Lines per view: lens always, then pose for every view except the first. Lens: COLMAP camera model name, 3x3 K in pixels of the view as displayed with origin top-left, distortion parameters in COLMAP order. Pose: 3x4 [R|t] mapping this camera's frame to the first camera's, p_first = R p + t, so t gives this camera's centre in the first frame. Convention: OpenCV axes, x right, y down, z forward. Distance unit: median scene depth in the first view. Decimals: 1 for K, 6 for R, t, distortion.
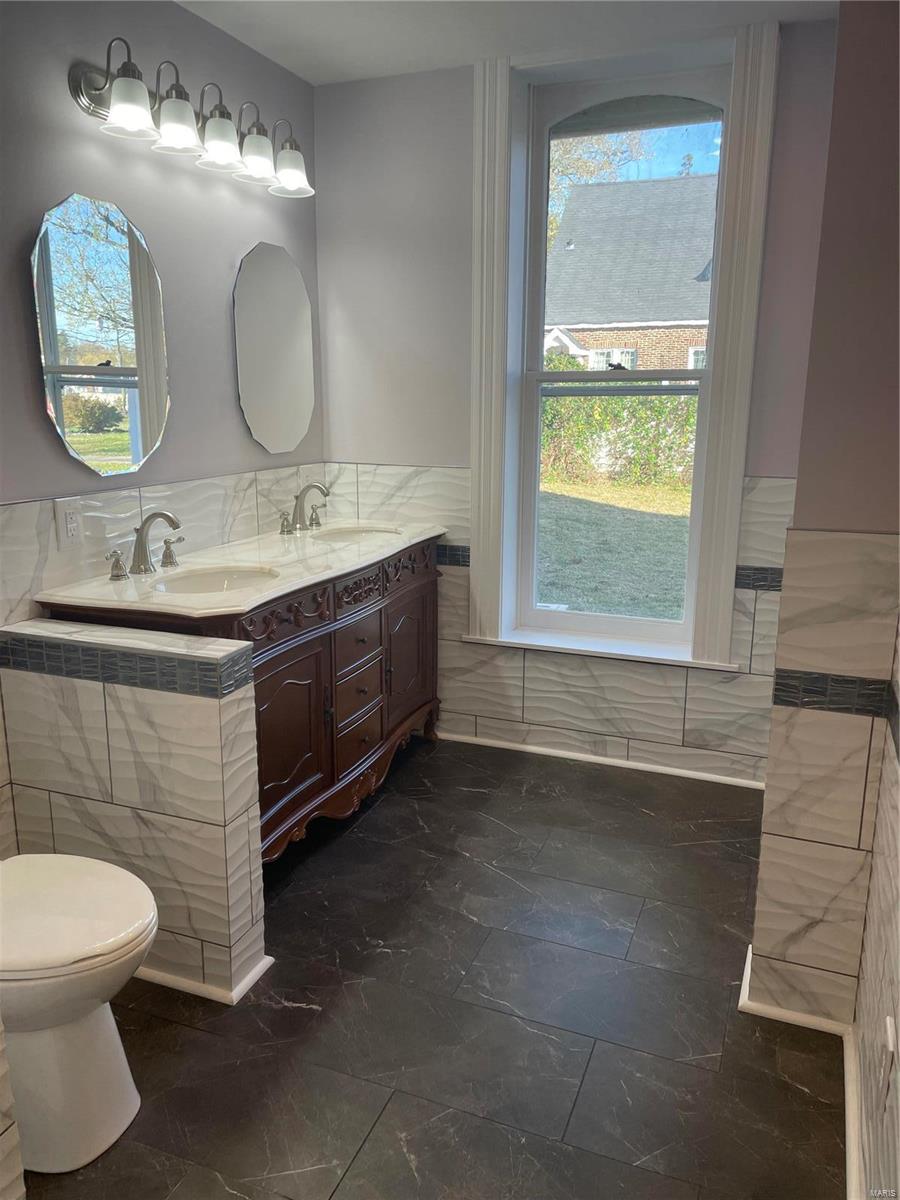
lens RADIAL K [[863.9, 0, 447.8], [0, 863.9, 587.3], [0, 0, 1]] dist [0.075036, -0.115595]
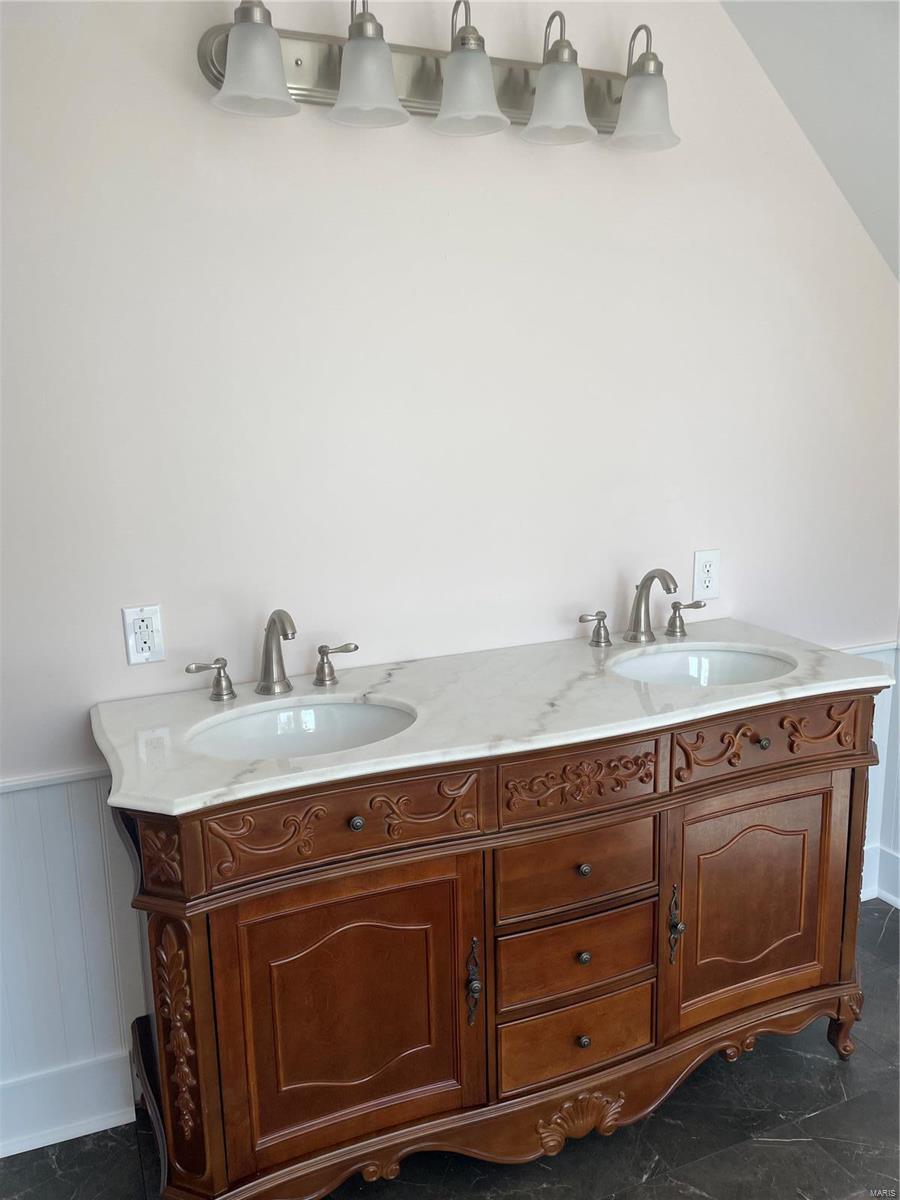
lens RADIAL K [[863.9, 0, 447.8], [0, 863.9, 587.3], [0, 0, 1]] dist [0.075036, -0.115595]
pose [[0.676394, 0.095318, -0.730347, 0.255077], [-0.116750, 0.992929, 0.021463, -0.131525], [0.727228, 0.070751, 0.682740, 0.572725]]
